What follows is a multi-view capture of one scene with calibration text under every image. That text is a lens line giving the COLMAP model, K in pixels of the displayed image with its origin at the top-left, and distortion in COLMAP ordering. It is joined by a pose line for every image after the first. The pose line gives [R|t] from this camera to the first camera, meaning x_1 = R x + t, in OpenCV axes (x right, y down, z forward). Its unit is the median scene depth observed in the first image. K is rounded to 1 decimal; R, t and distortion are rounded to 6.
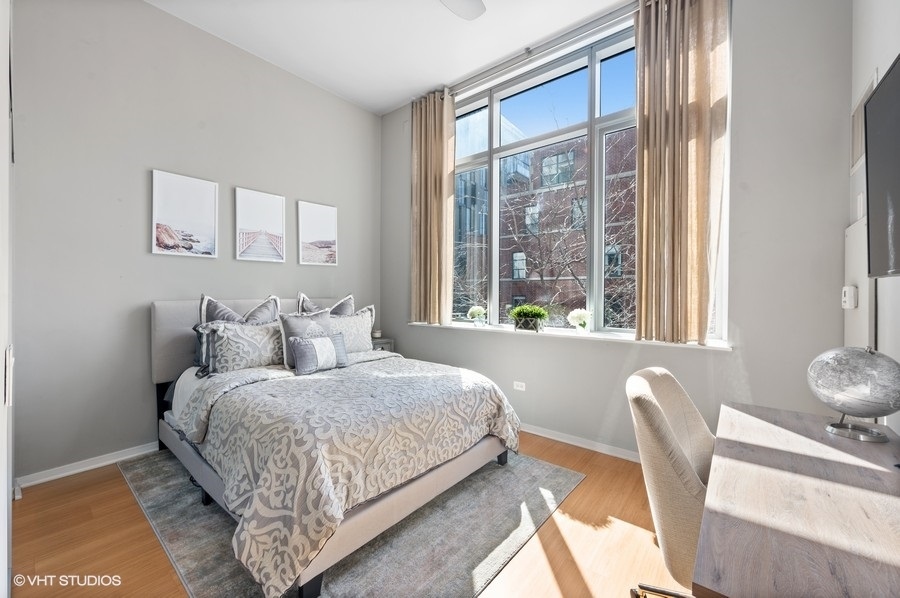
lens RADIAL K [[354.6, 0, 446.2], [0, 354.6, 296.5], [0, 0, 1]] dist [-0.002730, 0.000246]
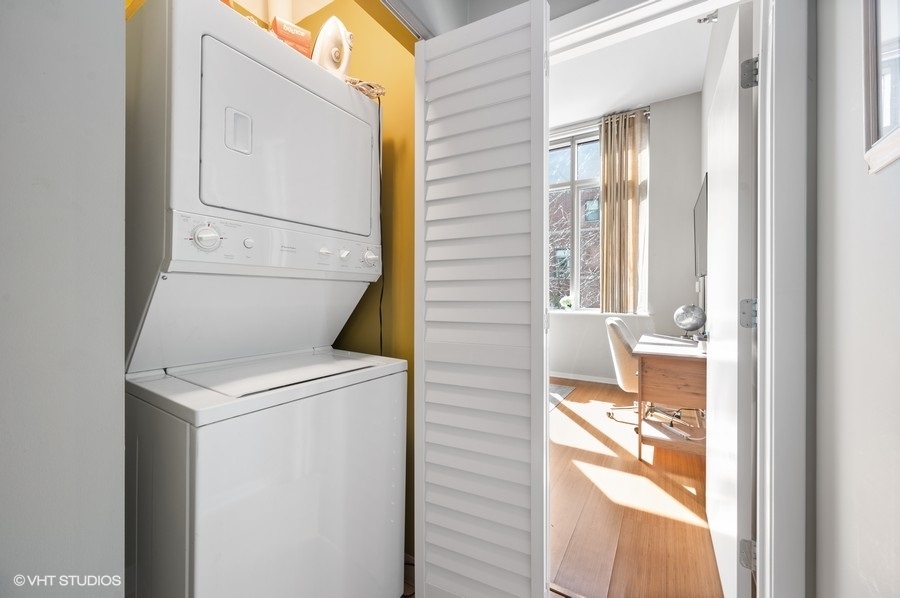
lens RADIAL K [[354.6, 0, 453.1], [0, 354.6, 297.5], [0, 0, 1]] dist [-0.002730, 0.000246]
pose [[0.989198, -0.000927, 0.146579, -0.461320], [0.001369, 0.999995, -0.002917, 0.052308], [-0.146576, 0.003086, 0.989195, -0.652697]]
